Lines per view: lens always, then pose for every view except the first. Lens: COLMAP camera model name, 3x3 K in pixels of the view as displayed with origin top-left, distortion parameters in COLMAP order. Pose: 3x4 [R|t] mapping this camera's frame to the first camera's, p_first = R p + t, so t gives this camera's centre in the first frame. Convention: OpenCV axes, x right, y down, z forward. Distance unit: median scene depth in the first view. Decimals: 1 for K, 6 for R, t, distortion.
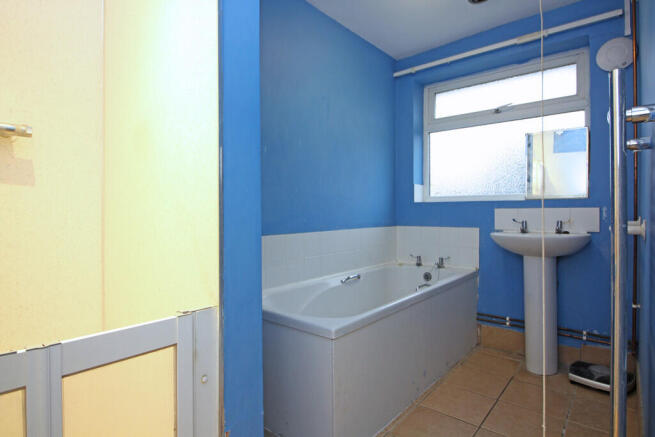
lens RADIAL K [[346.6, 0, 328.2], [0, 346.6, 216.9], [0, 0, 1]] dist [-0.013728, -0.004560]
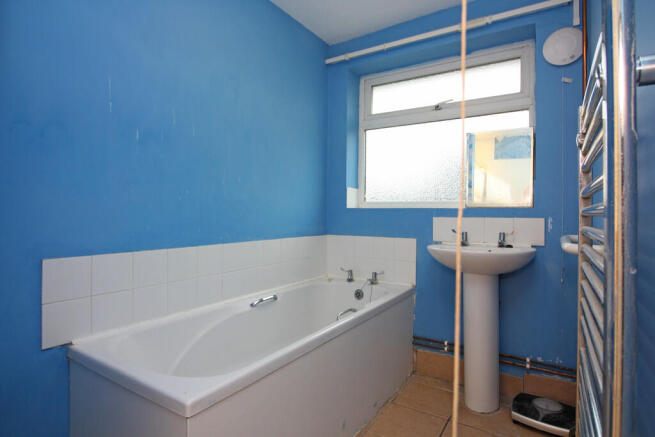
lens RADIAL K [[346.6, 0, 328.2], [0, 346.6, 216.2], [0, 0, 1]] dist [-0.013728, -0.004560]
pose [[0.990548, 0.013958, 0.136457, 0.104000], [-0.012611, 0.999863, -0.010726, -0.014622], [-0.136588, 0.008903, 0.990588, 0.175254]]
